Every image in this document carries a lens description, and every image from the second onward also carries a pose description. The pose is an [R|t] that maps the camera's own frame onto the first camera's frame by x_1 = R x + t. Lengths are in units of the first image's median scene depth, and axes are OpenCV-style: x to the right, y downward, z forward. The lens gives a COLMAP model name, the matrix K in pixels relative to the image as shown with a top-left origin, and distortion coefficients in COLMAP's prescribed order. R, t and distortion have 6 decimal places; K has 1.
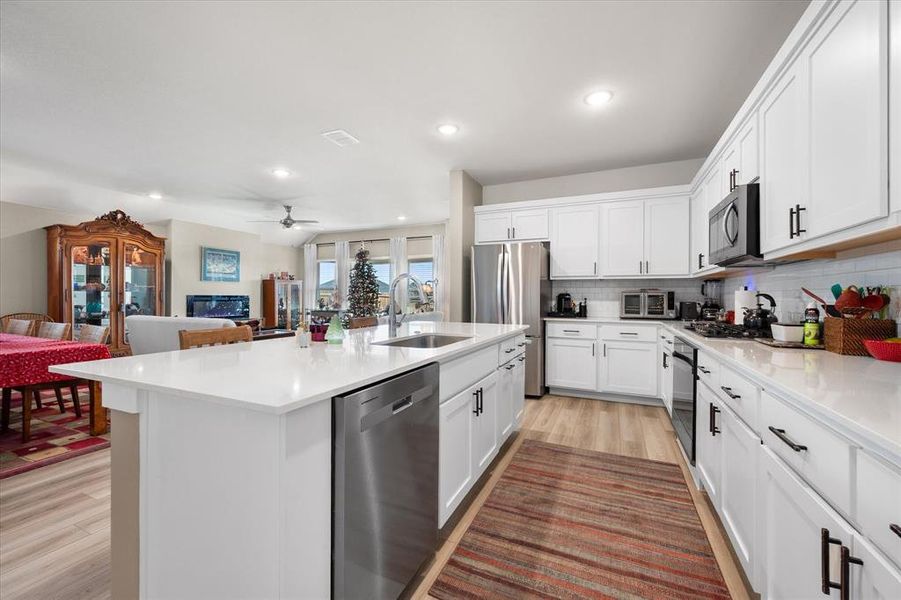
lens RADIAL K [[359.0, 0, 456.5], [0, 359.0, 294.9], [0, 0, 1]] dist [0.002515, -0.000355]
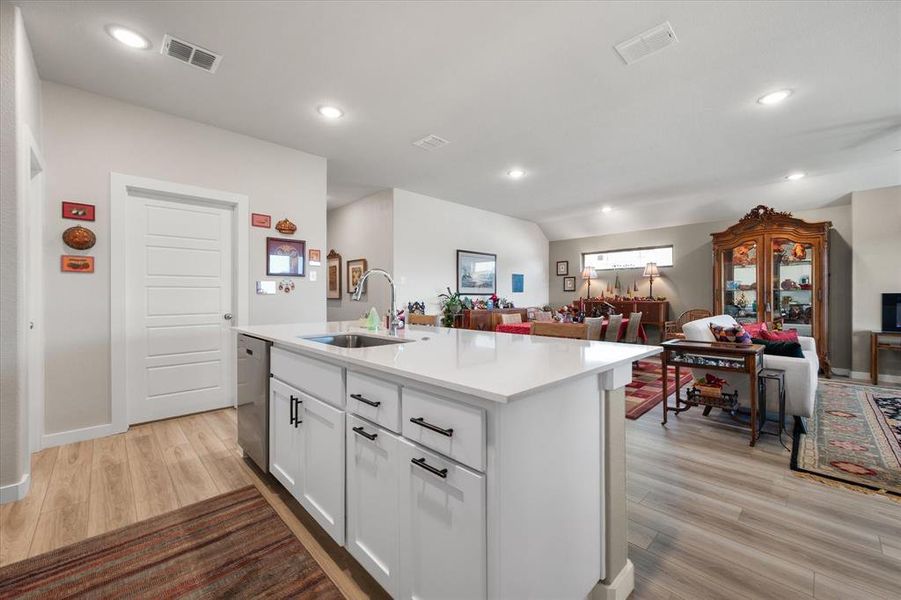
lens RADIAL K [[359.0, 0, 446.6], [0, 359.0, 299.1], [0, 0, 1]] dist [0.002515, -0.000355]
pose [[-0.384515, 0.003216, -0.923113, 0.262140], [0.002924, 0.999993, 0.002266, 0.008093], [0.923114, -0.001827, -0.384522, 0.603742]]
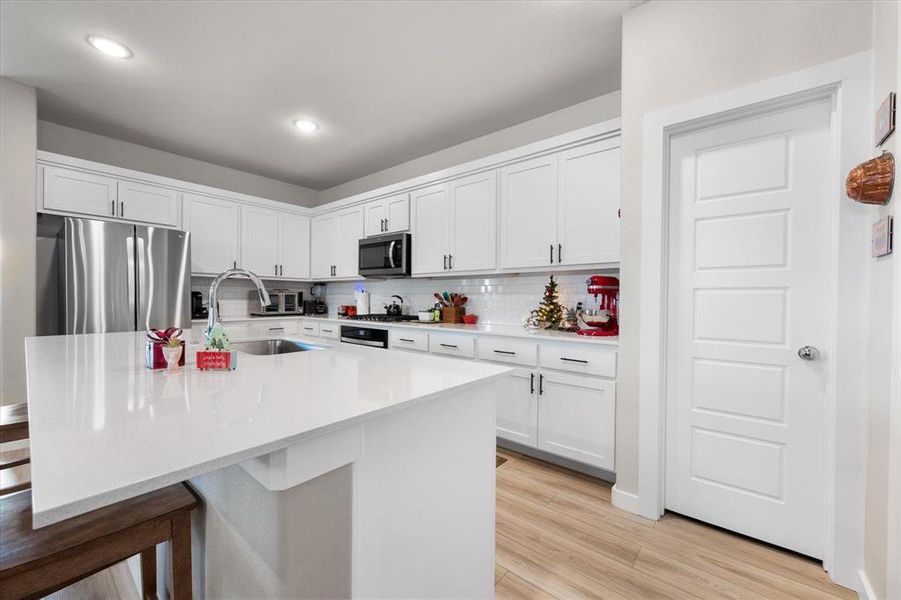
lens RADIAL K [[359.0, 0, 440.5], [0, 359.0, 306.7], [0, 0, 1]] dist [0.002515, -0.000355]
pose [[0.277070, -0.026456, 0.960485, -0.321241], [-0.013396, 0.999417, 0.031393, -0.002554], [-0.960756, -0.021565, 0.276554, 0.136341]]
